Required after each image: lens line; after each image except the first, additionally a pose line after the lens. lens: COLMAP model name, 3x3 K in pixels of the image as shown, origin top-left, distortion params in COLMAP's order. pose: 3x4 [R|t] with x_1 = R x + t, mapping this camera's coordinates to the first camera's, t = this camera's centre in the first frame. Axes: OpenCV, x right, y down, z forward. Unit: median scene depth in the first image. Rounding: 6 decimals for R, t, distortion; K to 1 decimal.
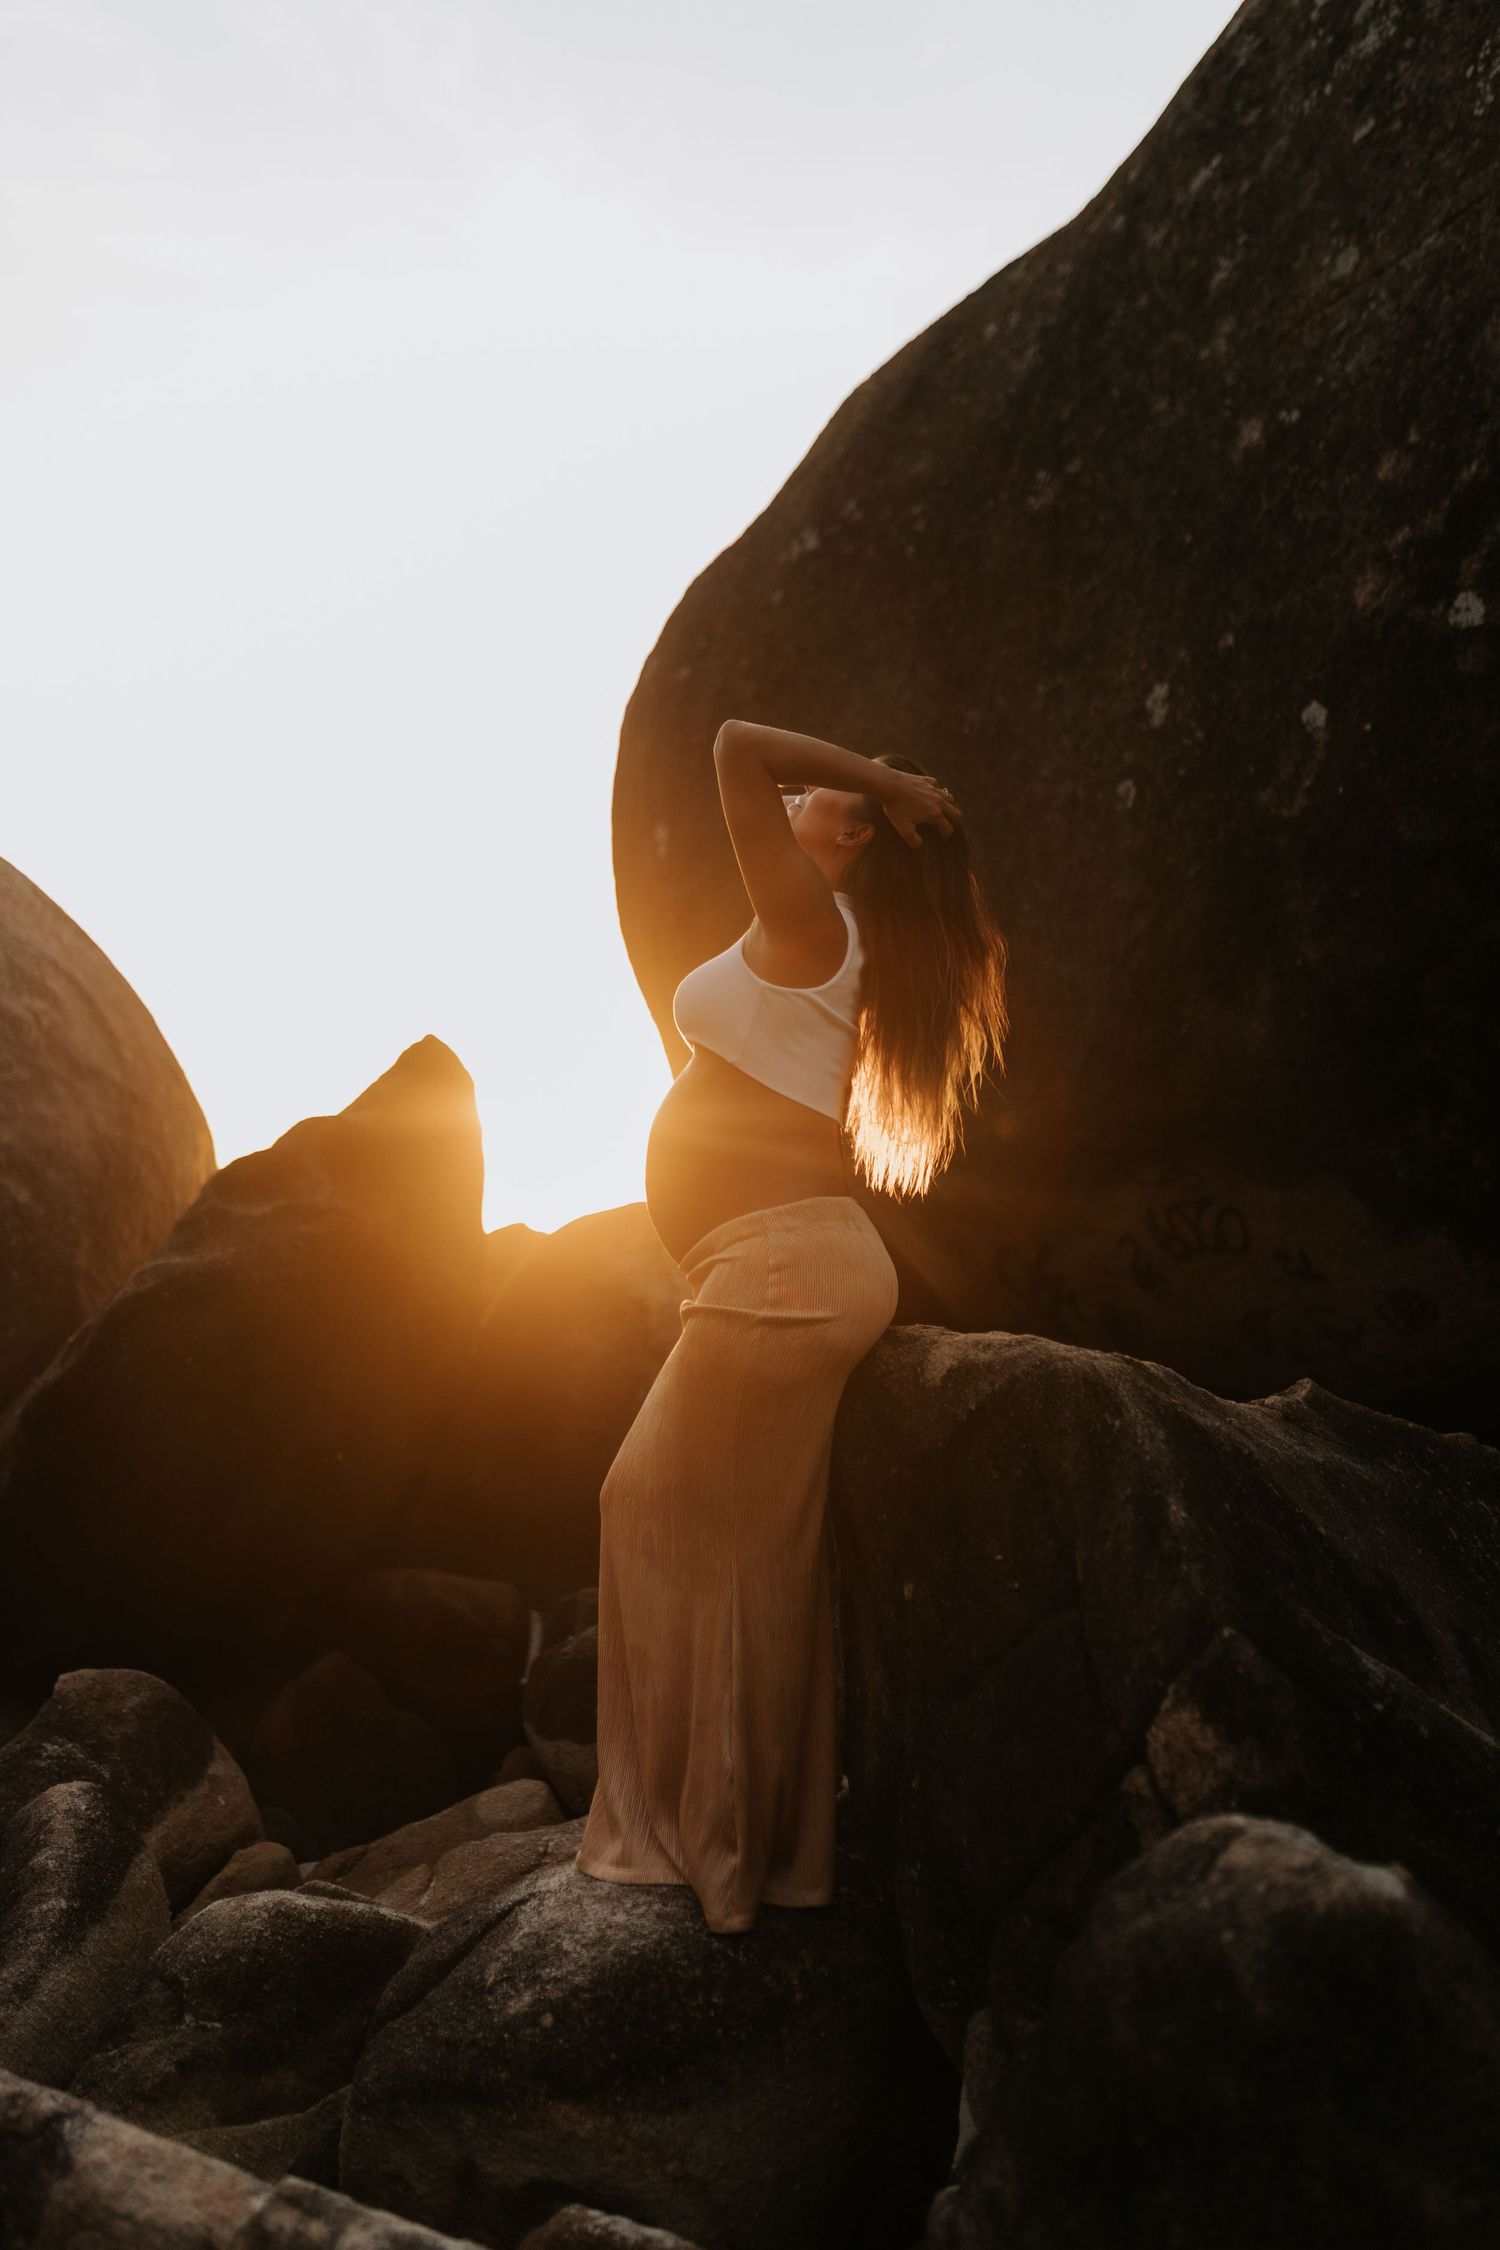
lens RADIAL K [[2285.8, 0, 750.0], [0, 2285.8, 1125.0], [0, 0, 1]] dist [0.004981, 0.001609]
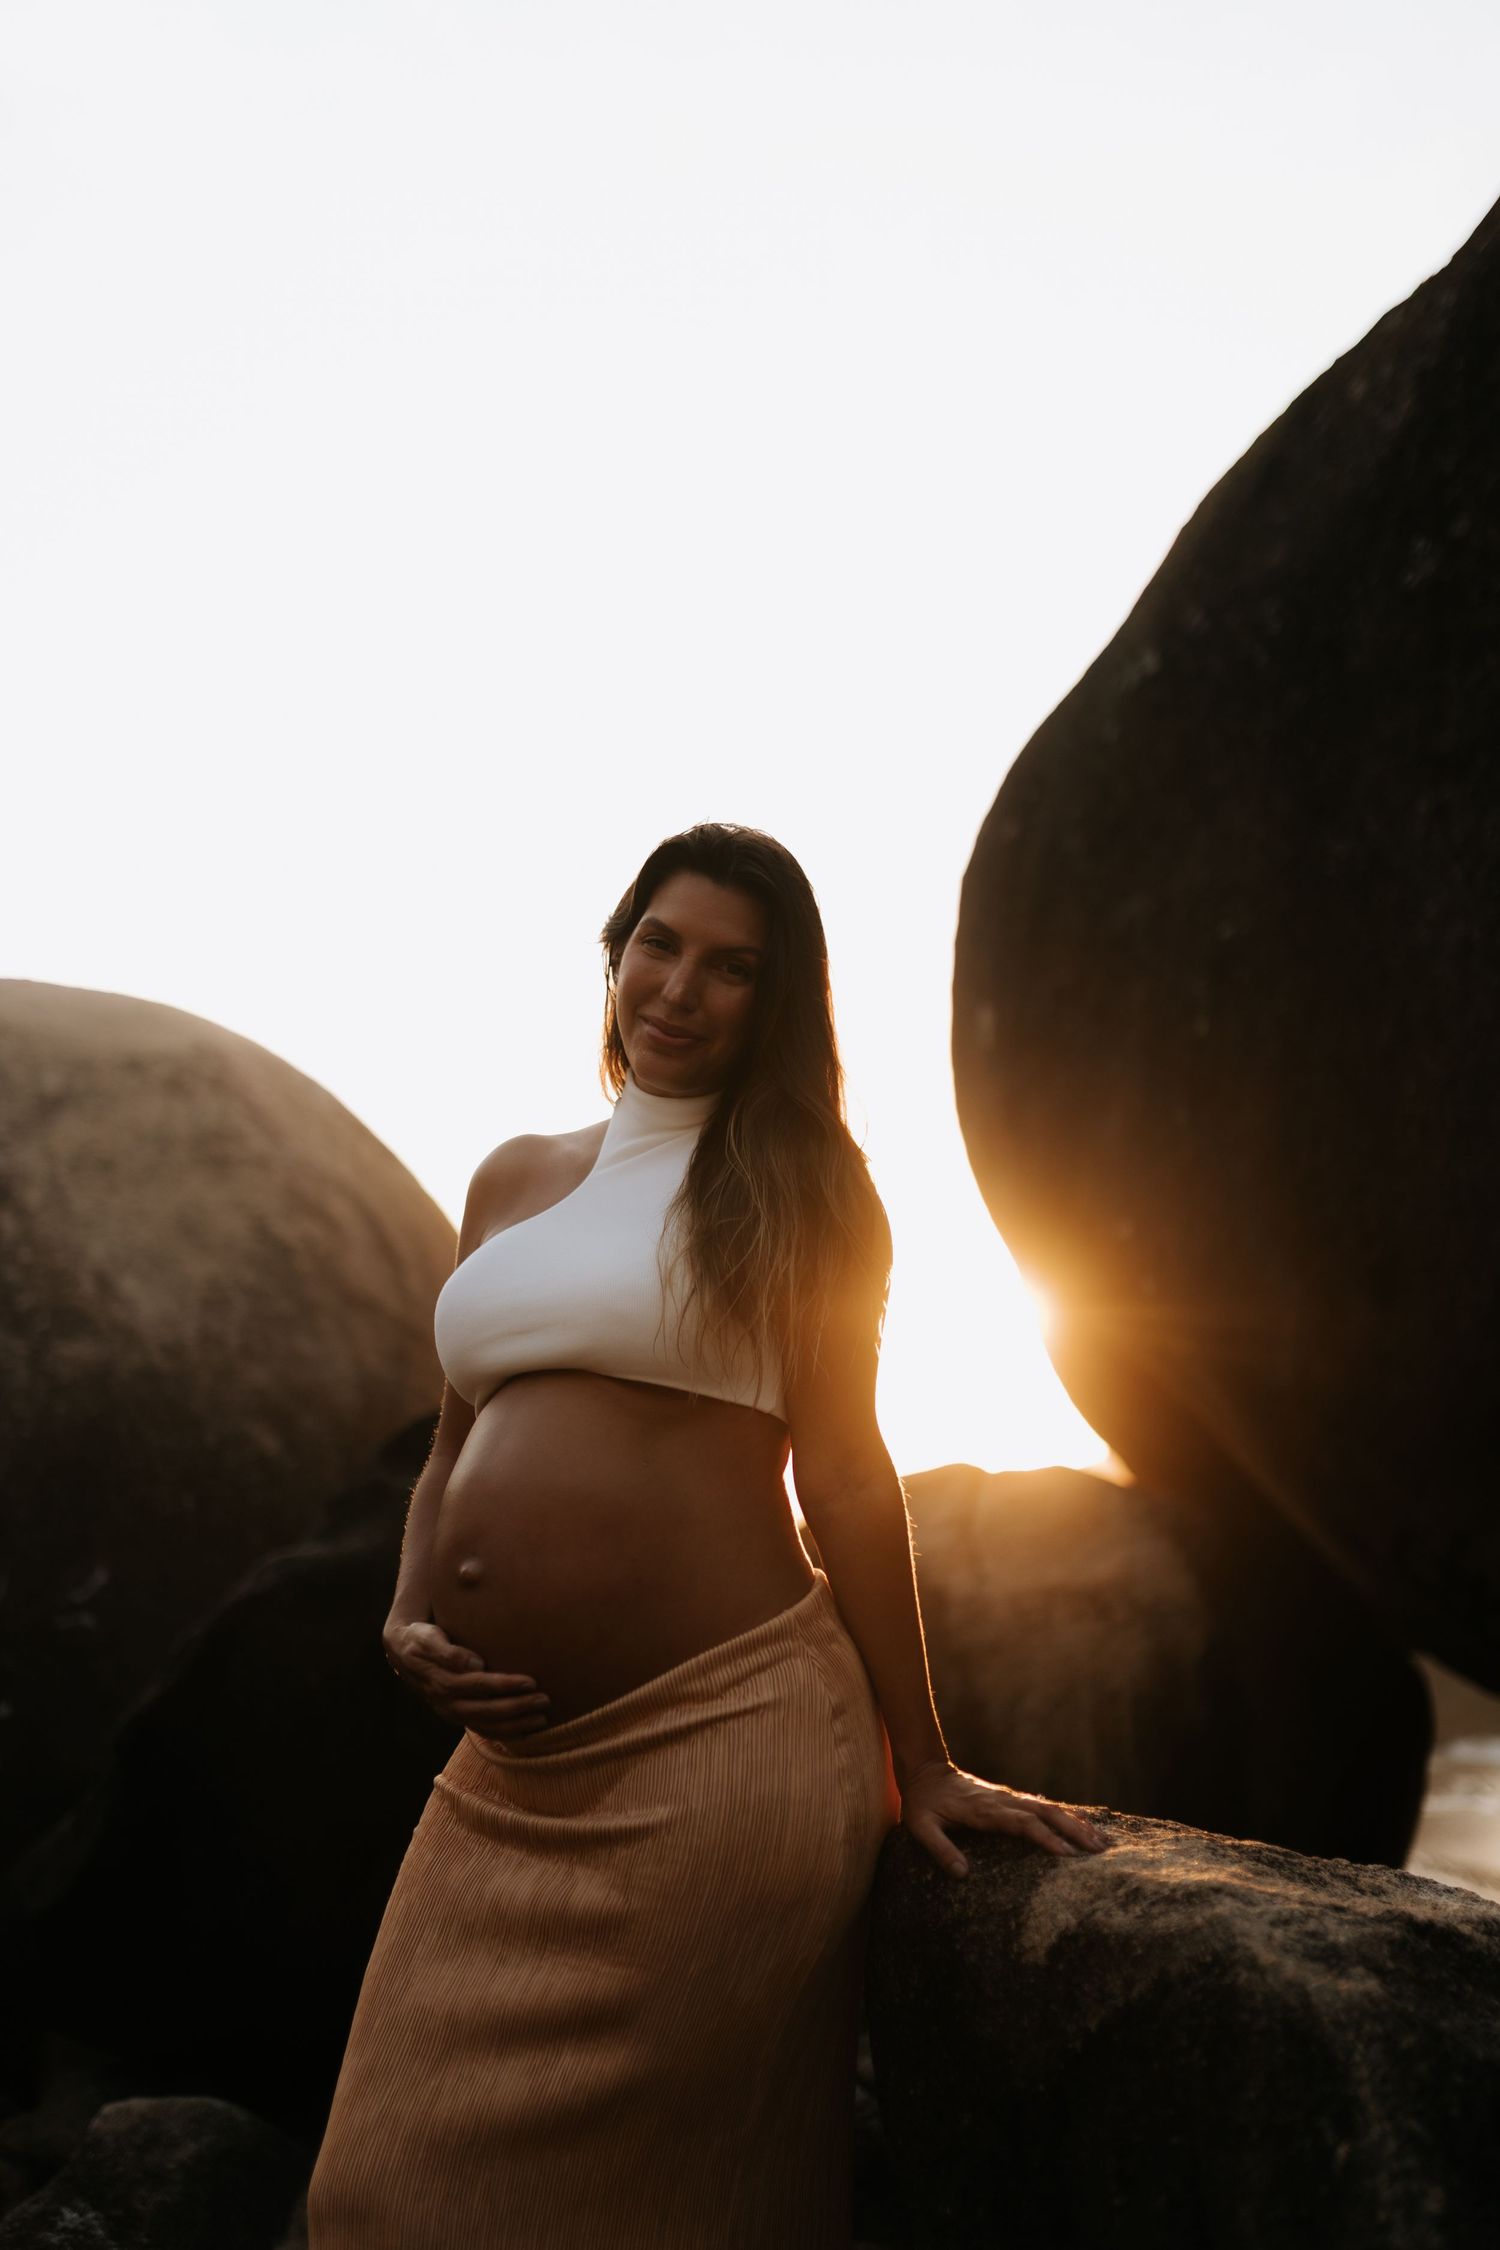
lens RADIAL K [[2172.1, 0, 750.0], [0, 2172.1, 1125.0], [0, 0, 1]] dist [0.000509, 0.011765]
pose [[0.973635, -0.025595, -0.226673, 0.071436], [0.004718, 0.995732, -0.092167, -0.017661], [0.228065, 0.088667, 0.969600, 0.252459]]
